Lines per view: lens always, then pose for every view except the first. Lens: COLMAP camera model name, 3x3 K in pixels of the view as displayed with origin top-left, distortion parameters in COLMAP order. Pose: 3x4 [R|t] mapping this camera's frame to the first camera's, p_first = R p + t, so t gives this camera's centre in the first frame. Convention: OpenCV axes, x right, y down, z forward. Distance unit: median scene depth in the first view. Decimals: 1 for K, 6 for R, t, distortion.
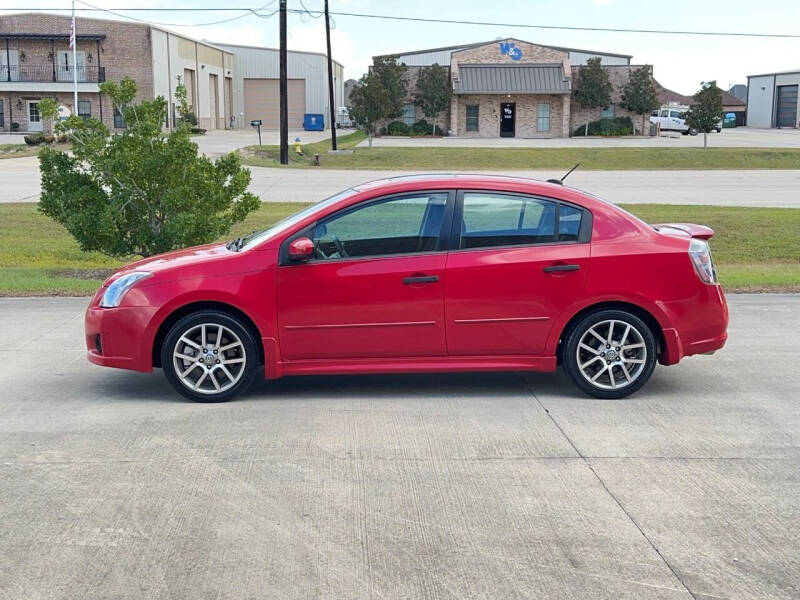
lens RADIAL K [[1096.1, 0, 400.0], [0, 1096.1, 300.0], [0, 0, 1]] dist [0.185911, -0.349122]
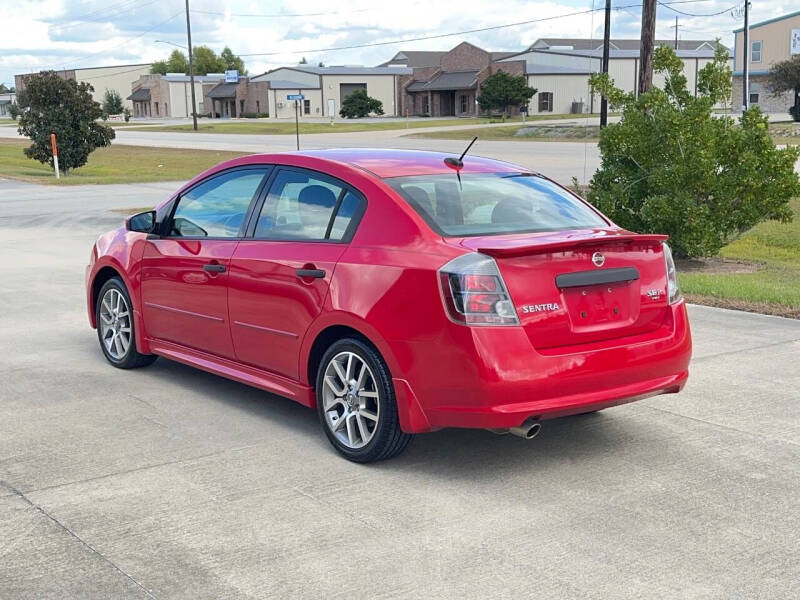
lens RADIAL K [[1096.1, 0, 400.0], [0, 1096.1, 300.0], [0, 0, 1]] dist [0.185911, -0.349122]
pose [[0.577256, 0.126199, -0.806752, 0.788644], [-0.112530, 0.990853, 0.074479, -0.073229], [0.808772, 0.047790, 0.586177, 0.603845]]
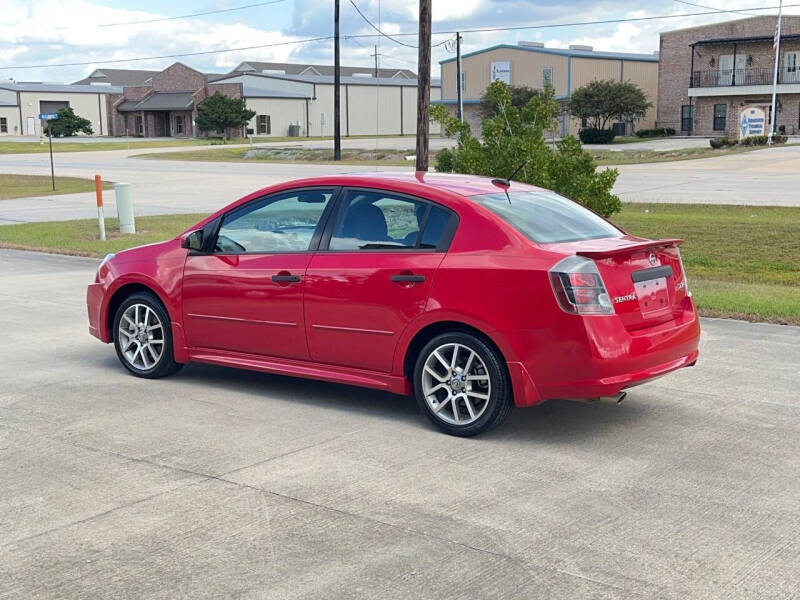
lens RADIAL K [[1096.1, 0, 400.0], [0, 1096.1, 300.0], [0, 0, 1]] dist [0.185911, -0.349122]
pose [[0.773880, 0.087463, -0.627263, 0.690644], [-0.089572, 0.995578, 0.028311, -0.035765], [0.626966, 0.034276, 0.778293, 0.309636]]
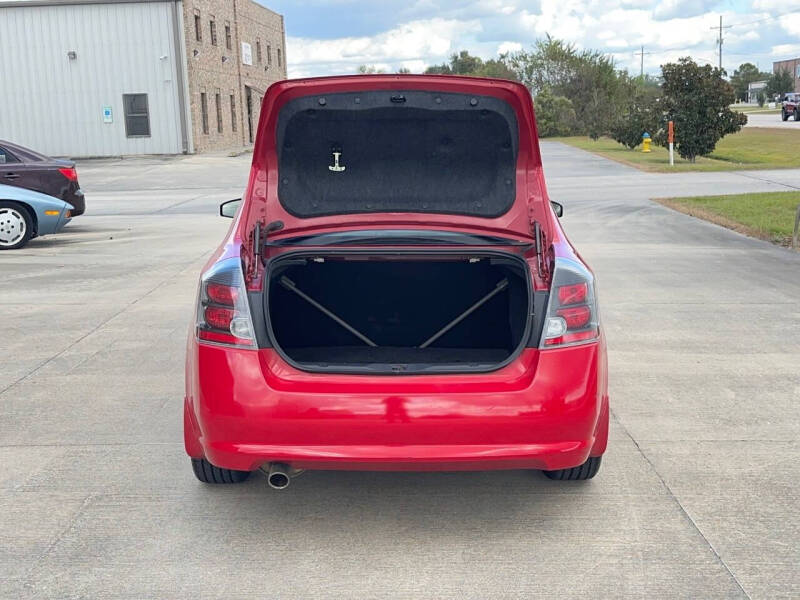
lens RADIAL K [[1096.1, 0, 400.0], [0, 1096.1, 300.0], [0, 0, 1]] dist [0.185911, -0.349122]
pose [[-0.046040, 0.163401, -0.985485, 0.830383], [-0.129945, 0.977169, 0.168093, -0.142222], [0.990452, 0.135797, -0.023755, 1.129679]]
